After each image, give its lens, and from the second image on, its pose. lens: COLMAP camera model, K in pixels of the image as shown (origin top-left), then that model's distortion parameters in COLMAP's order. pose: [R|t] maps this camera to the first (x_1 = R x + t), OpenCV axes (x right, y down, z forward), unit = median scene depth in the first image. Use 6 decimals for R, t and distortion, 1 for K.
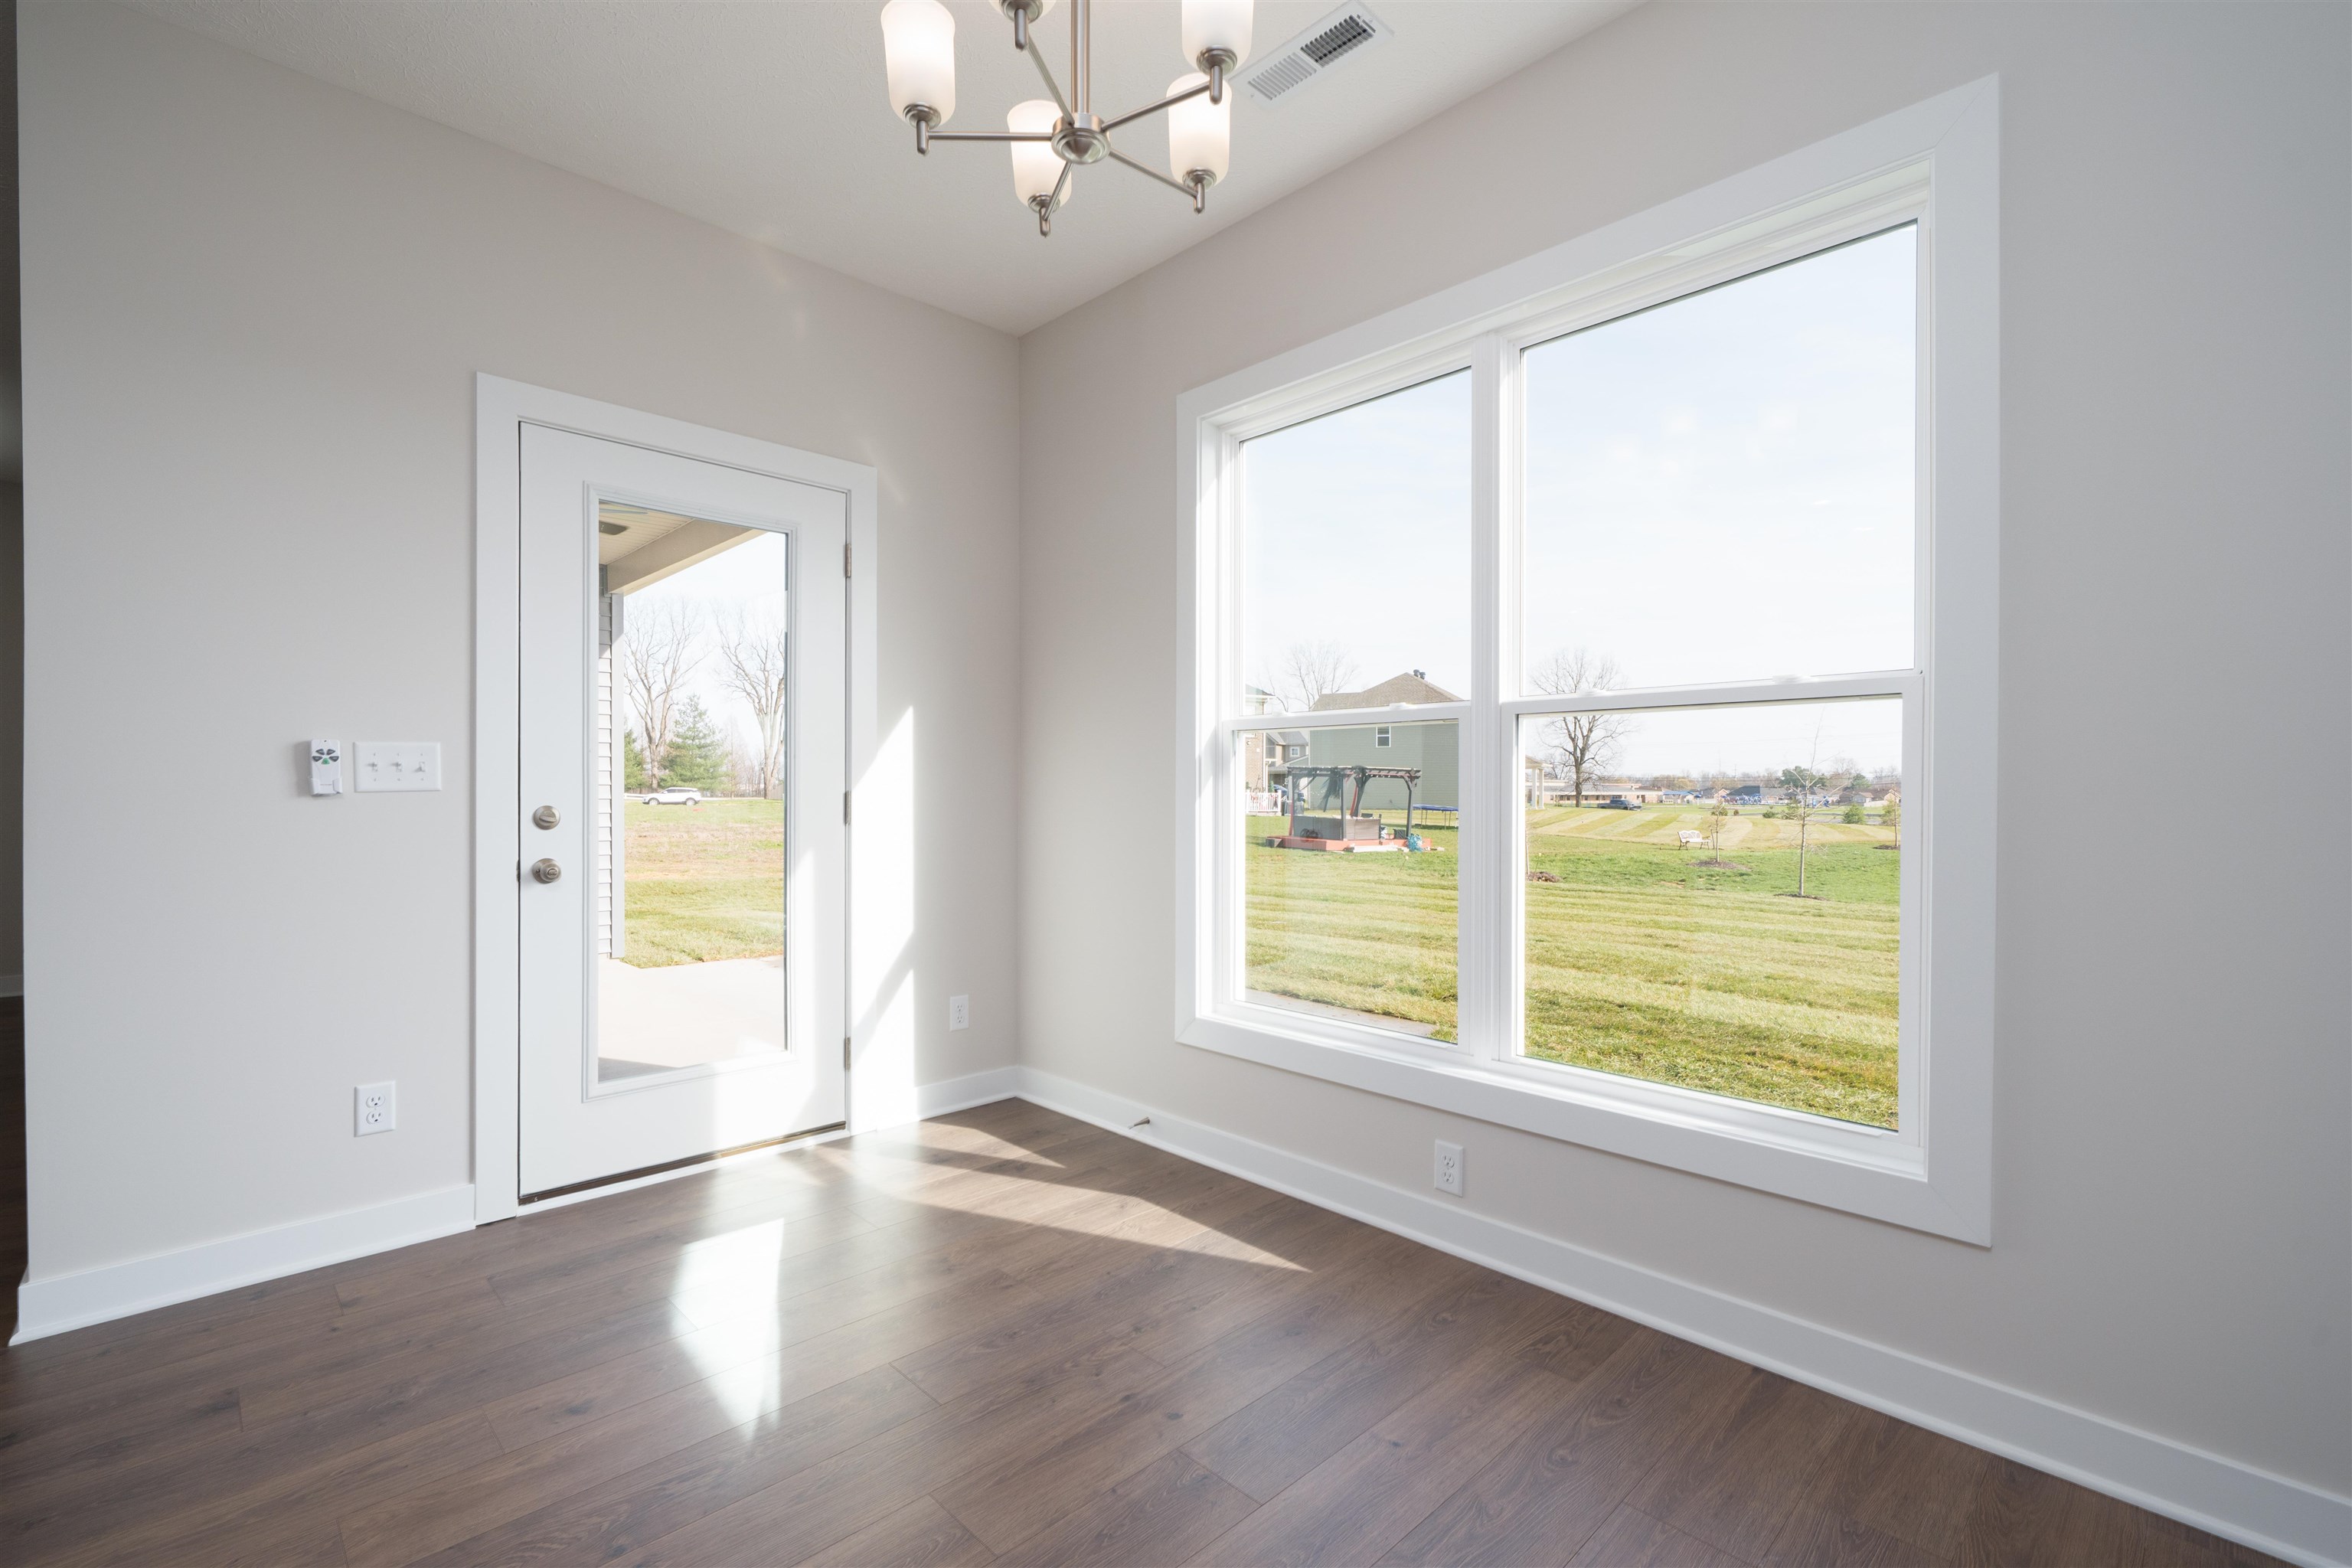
lens RADIAL K [[1030.8, 0, 1159.7], [0, 1030.8, 791.7], [0, 0, 1]] dist [-0.000731, 0.000803]
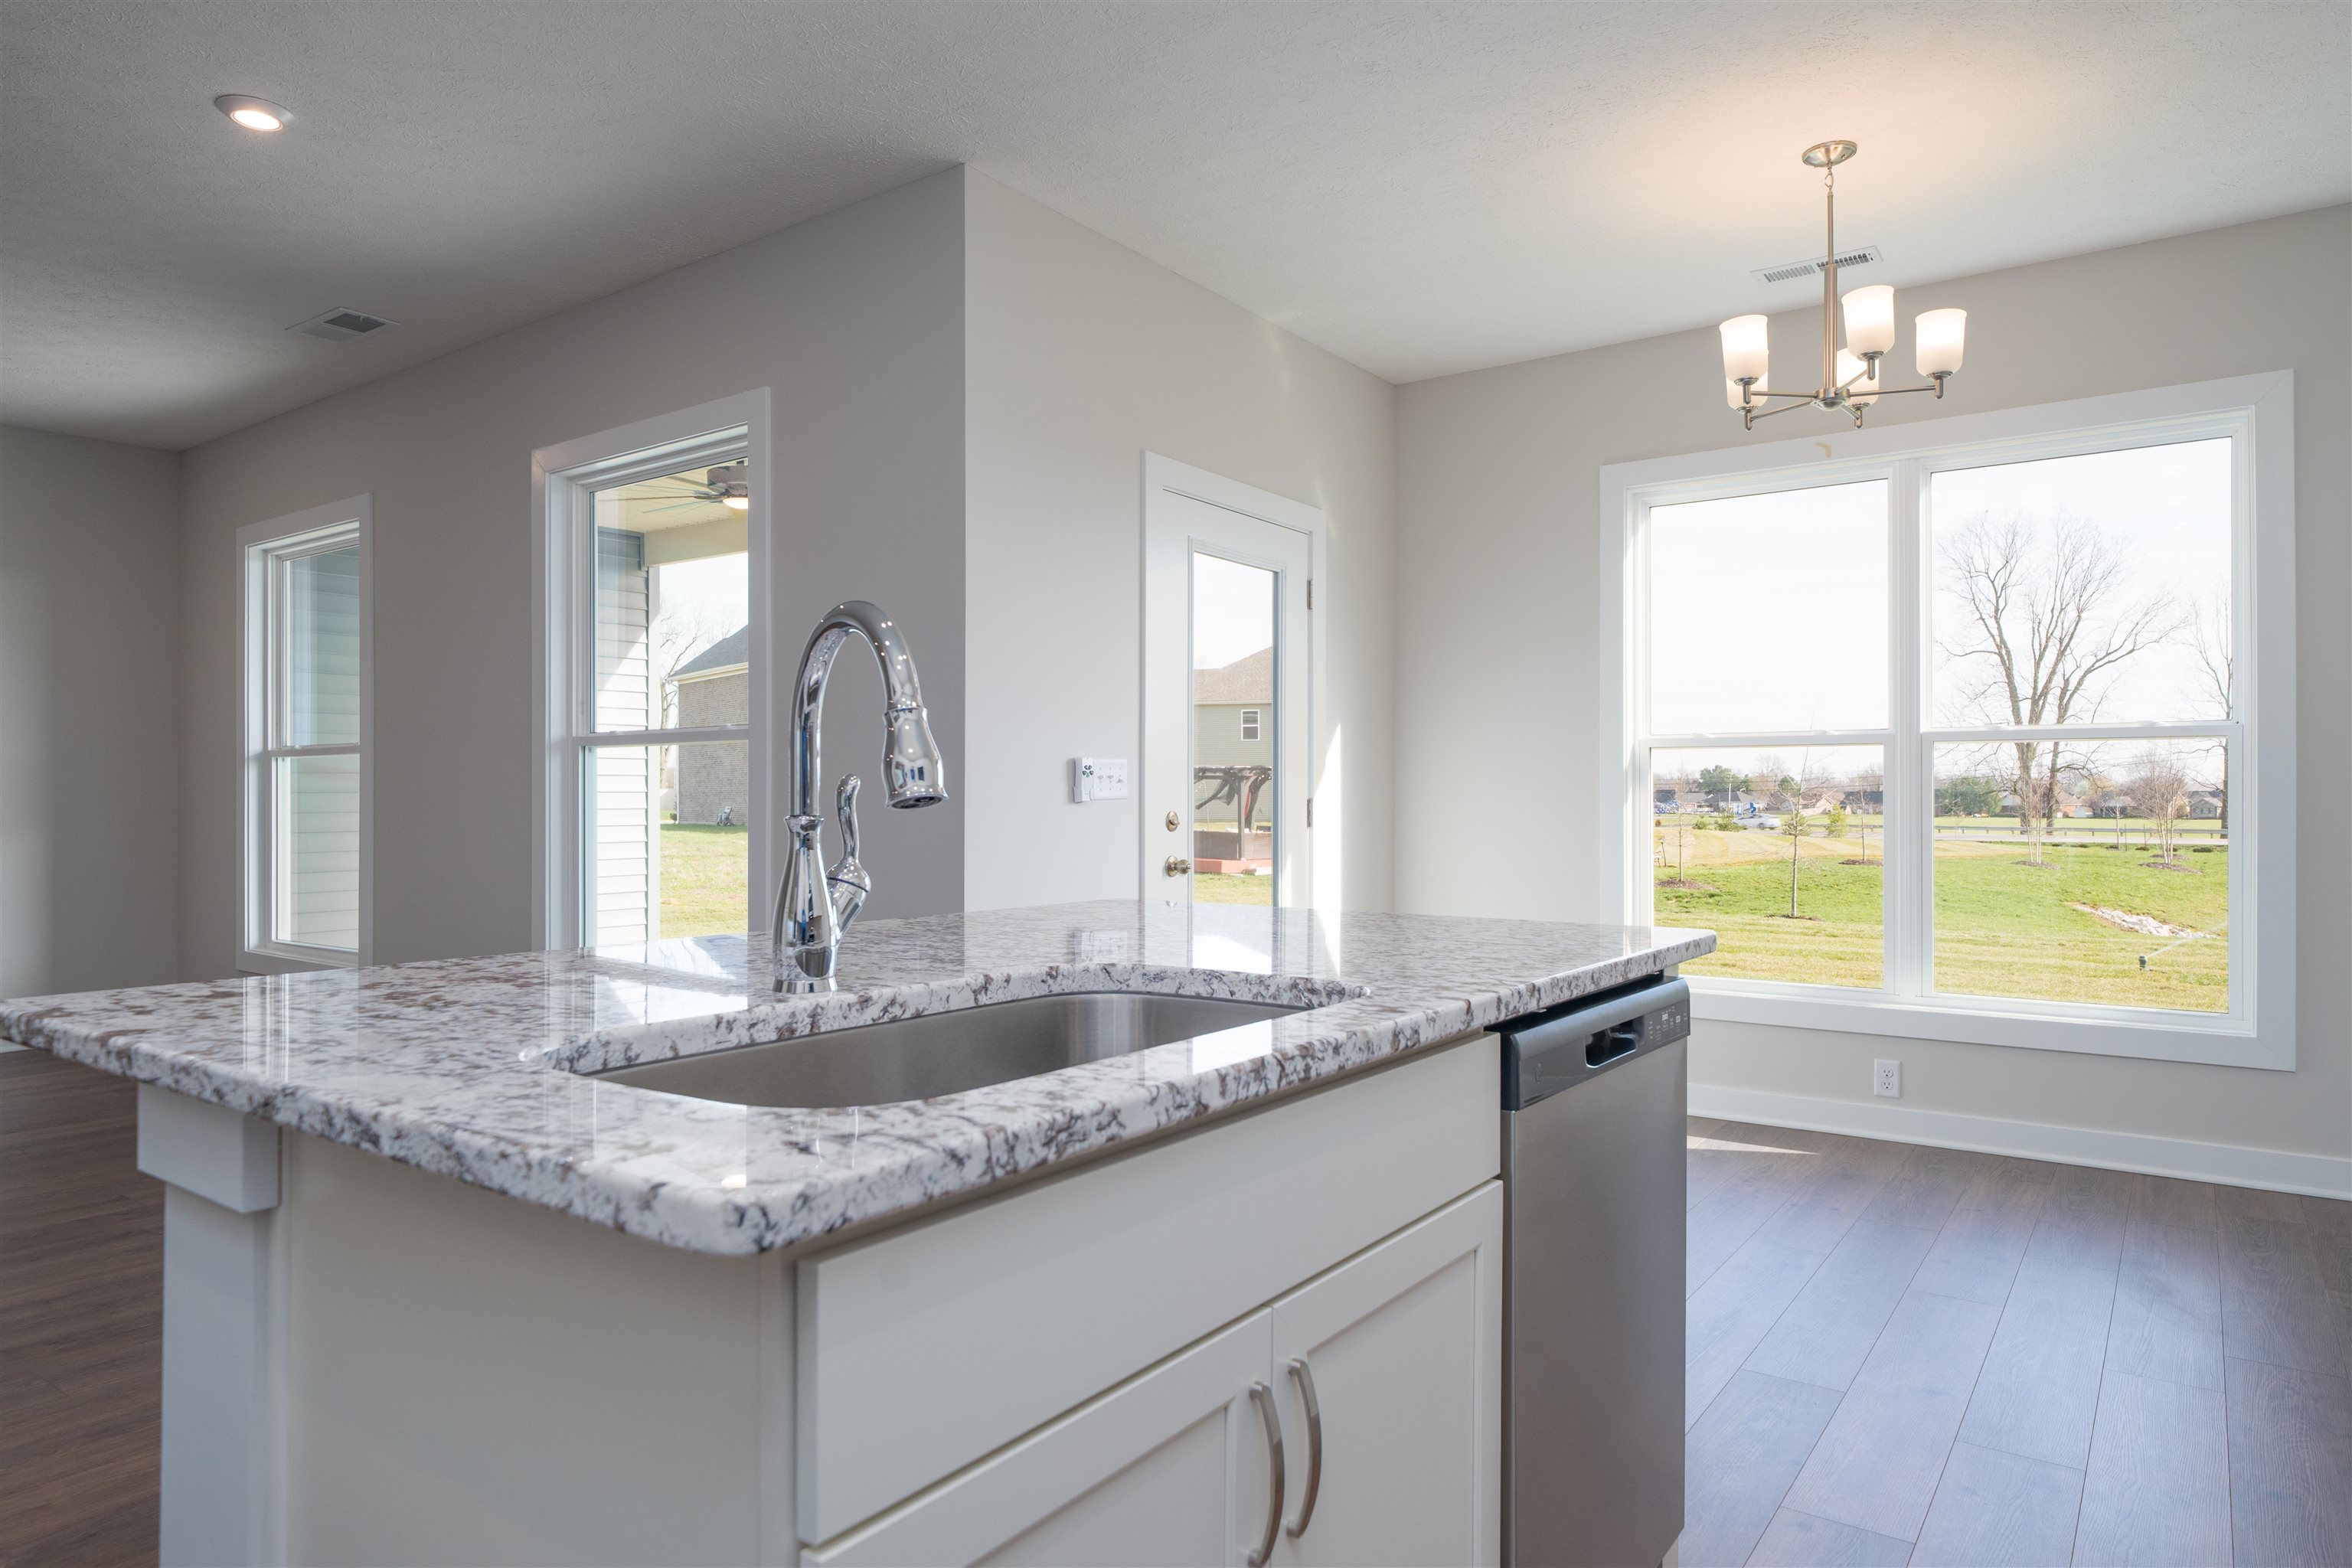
lens RADIAL K [[1402.5, 0, 1188.0], [0, 1402.5, 776.9], [0, 0, 1]] dist [0.016688, 0.000791]
pose [[0.981732, 0.001388, 0.190264, -0.813534], [0.001520, 0.999884, -0.015137, -0.001329], [-0.190263, 0.015150, 0.981616, -0.536848]]
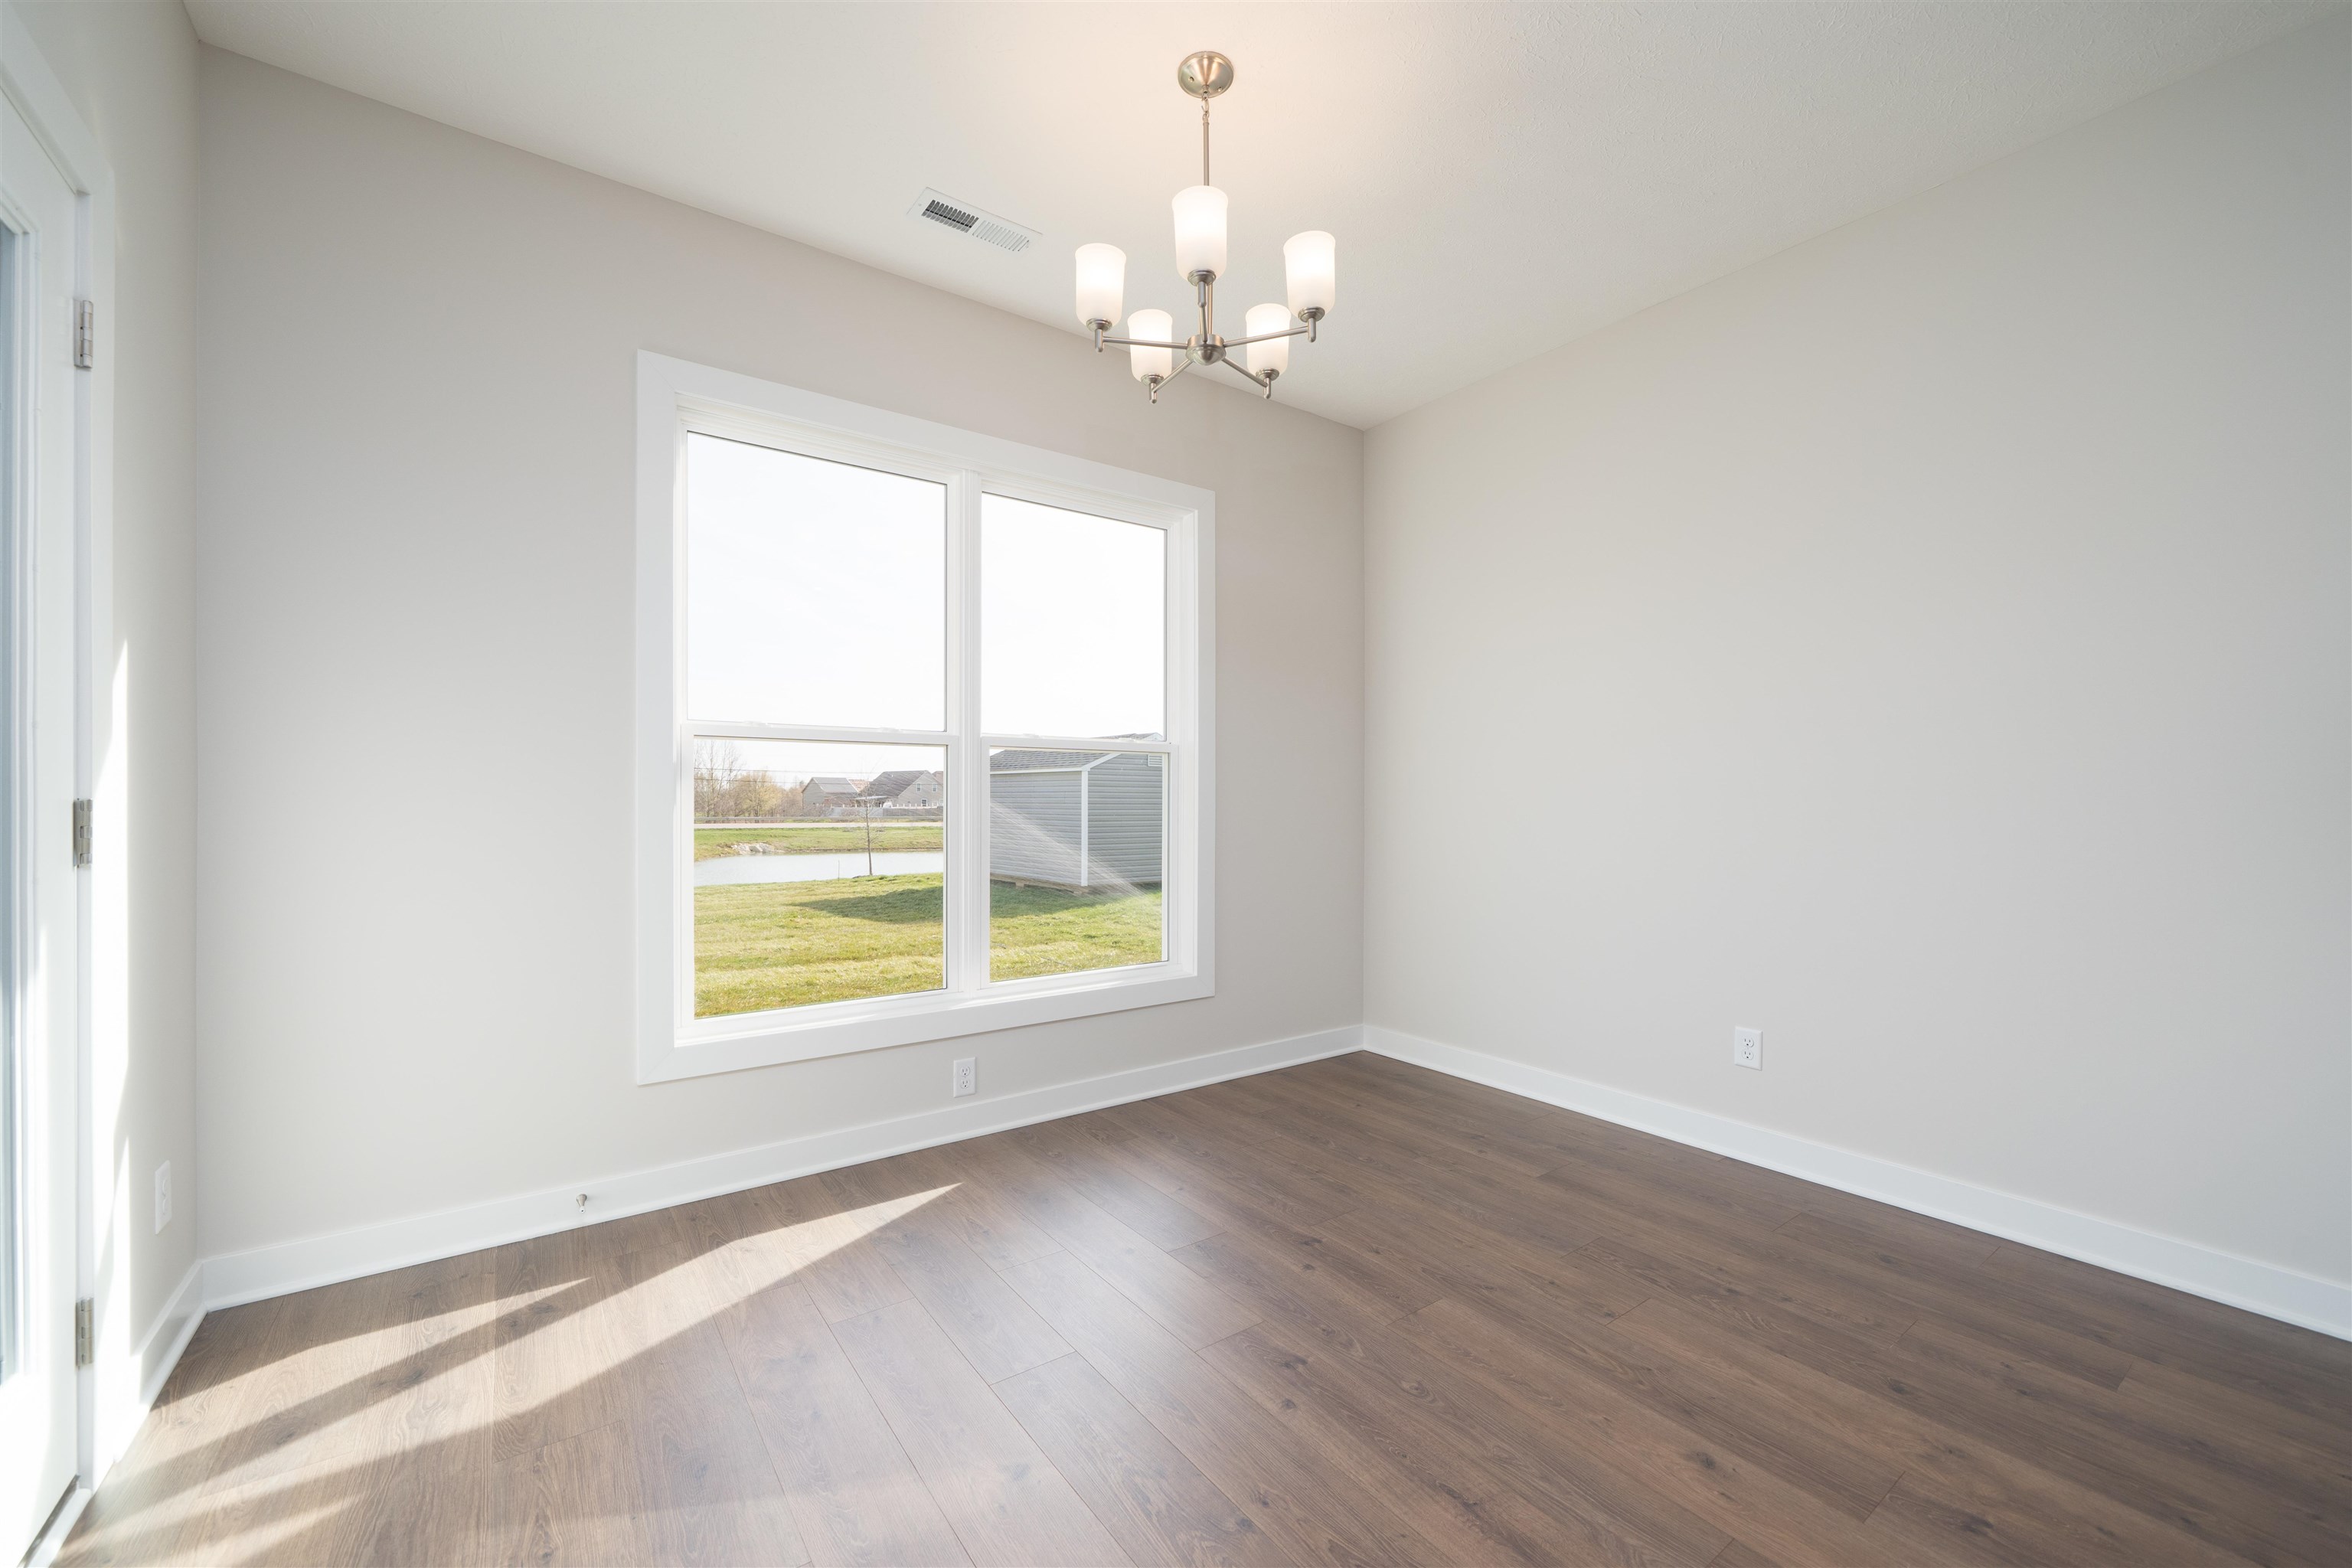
lens RADIAL K [[921.5, 0, 1156.9], [0, 921.5, 794.9], [0, 0, 1]] dist [-0.002134, 0.000332]
pose [[0.148339, 0.004677, 0.988925, -0.742936], [0.001544, 0.999987, -0.004961, 0.000046], [-0.988935, 0.002263, 0.148330, 0.479493]]
